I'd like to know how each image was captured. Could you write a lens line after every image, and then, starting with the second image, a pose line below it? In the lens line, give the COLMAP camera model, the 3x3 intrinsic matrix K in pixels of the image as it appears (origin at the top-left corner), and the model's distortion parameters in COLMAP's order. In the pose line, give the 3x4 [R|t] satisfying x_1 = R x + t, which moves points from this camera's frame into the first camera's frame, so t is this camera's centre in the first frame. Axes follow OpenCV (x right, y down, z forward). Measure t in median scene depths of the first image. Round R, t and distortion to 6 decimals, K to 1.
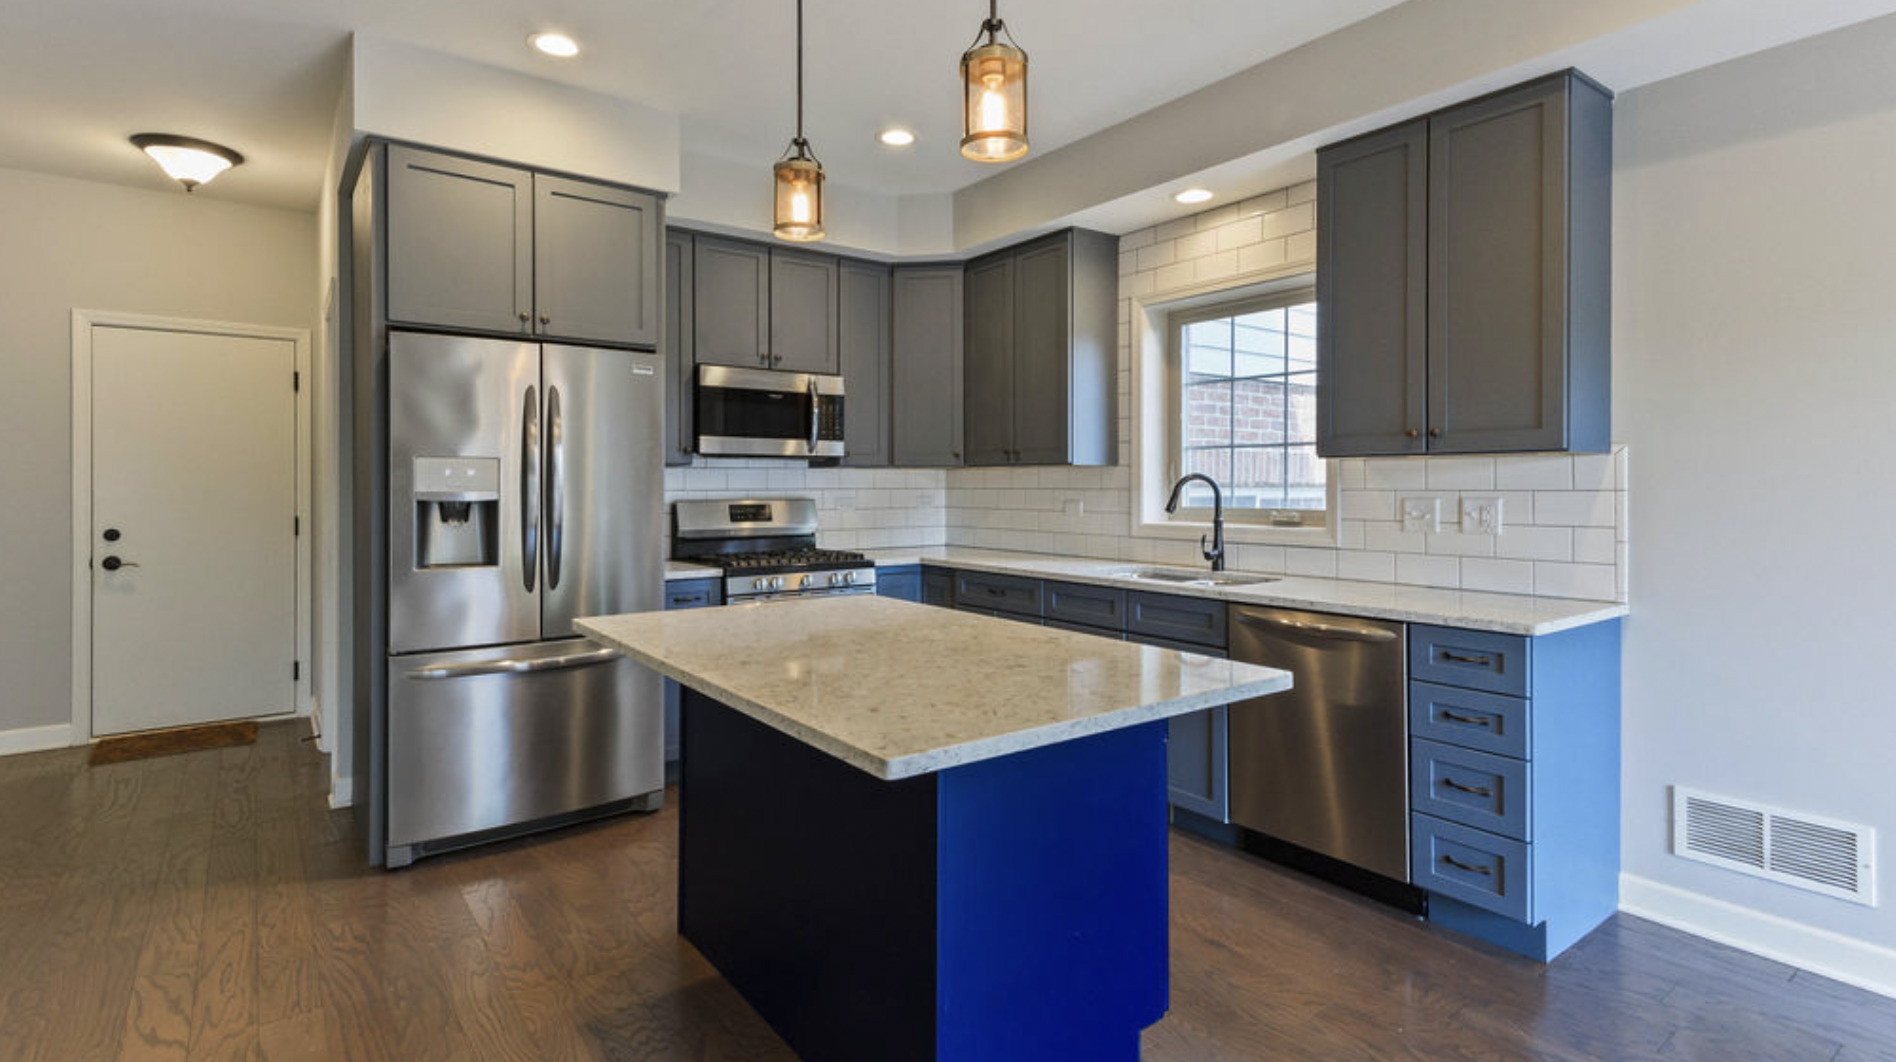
lens RADIAL K [[921.4, 0, 952.7], [0, 921.4, 488.5], [0, 0, 1]] dist [0.018486, 0.000054]
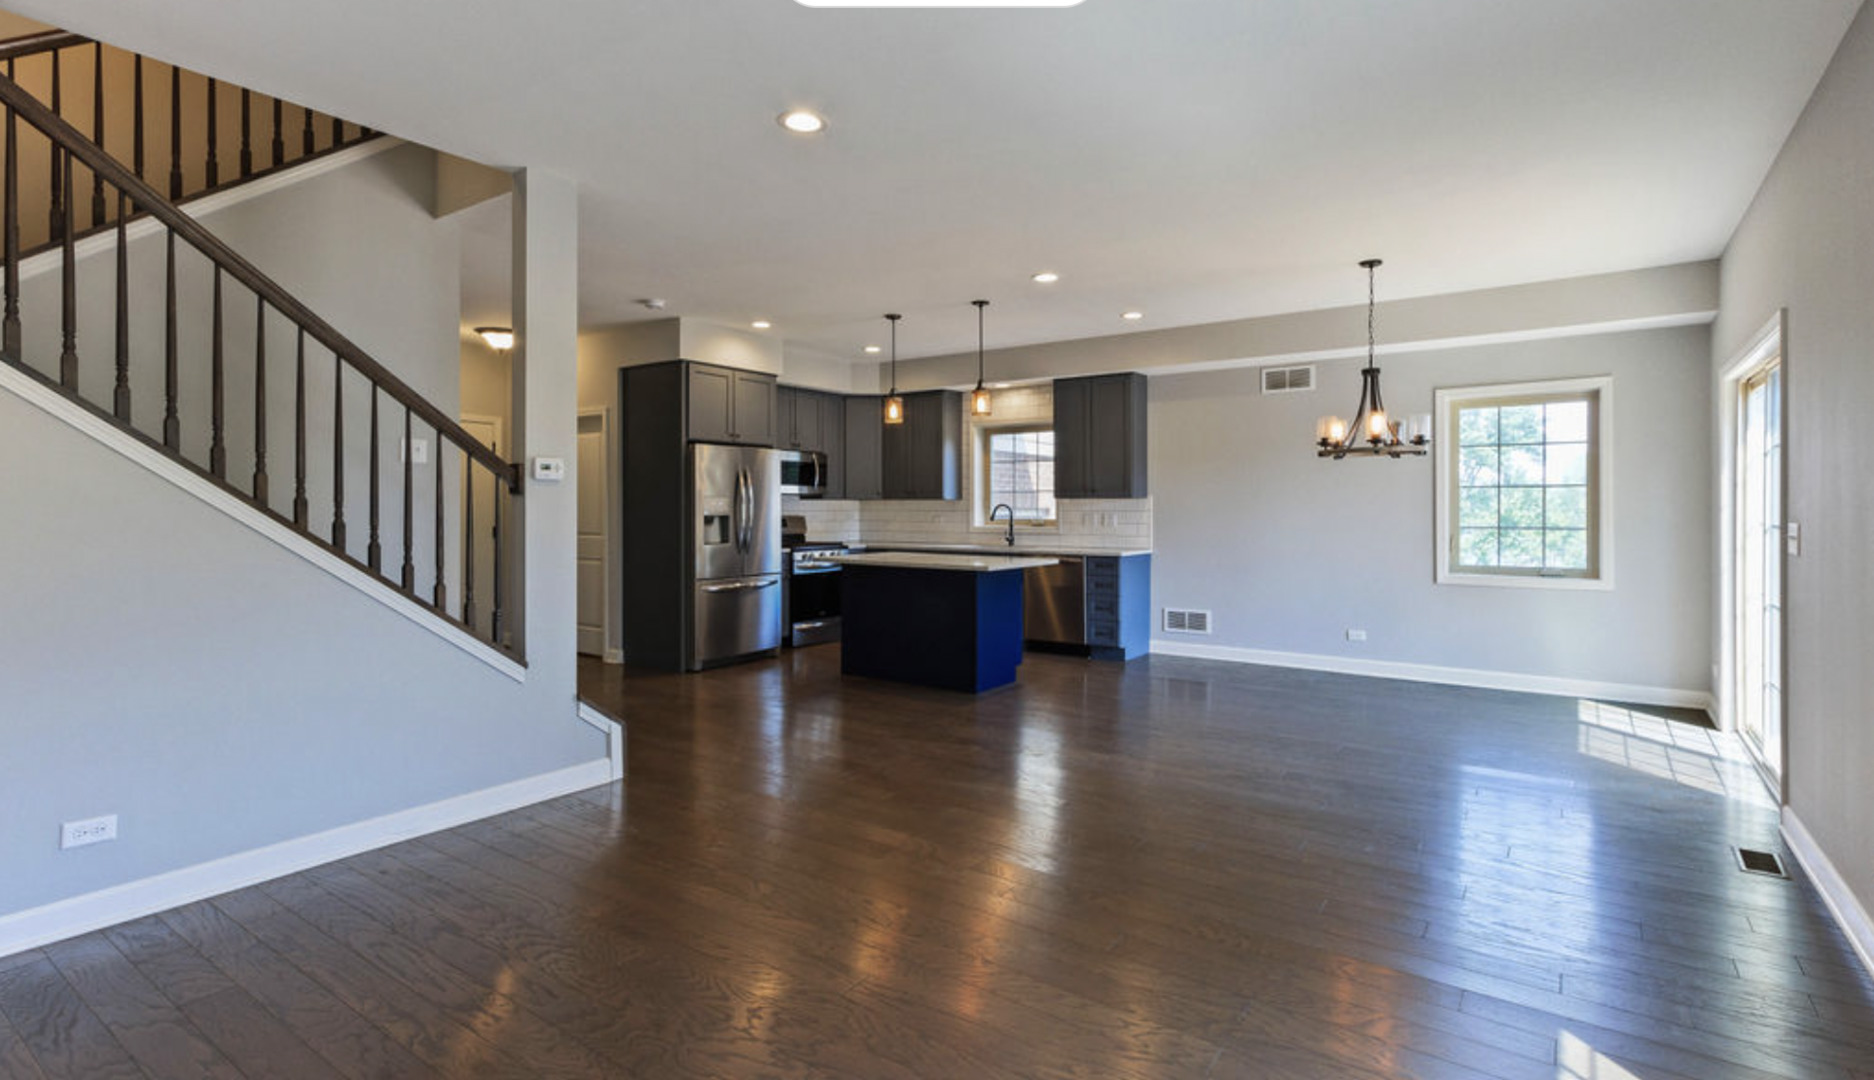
lens RADIAL K [[894.2, 0, 937.2], [0, 894.2, 503.4], [0, 0, 1]] dist [0.000029, 0.000018]
pose [[0.956749, 0.002435, 0.290904, -0.546565], [-0.000095, 0.999968, -0.008055, 0.000284], [-0.290914, 0.007679, 0.956718, -1.099659]]
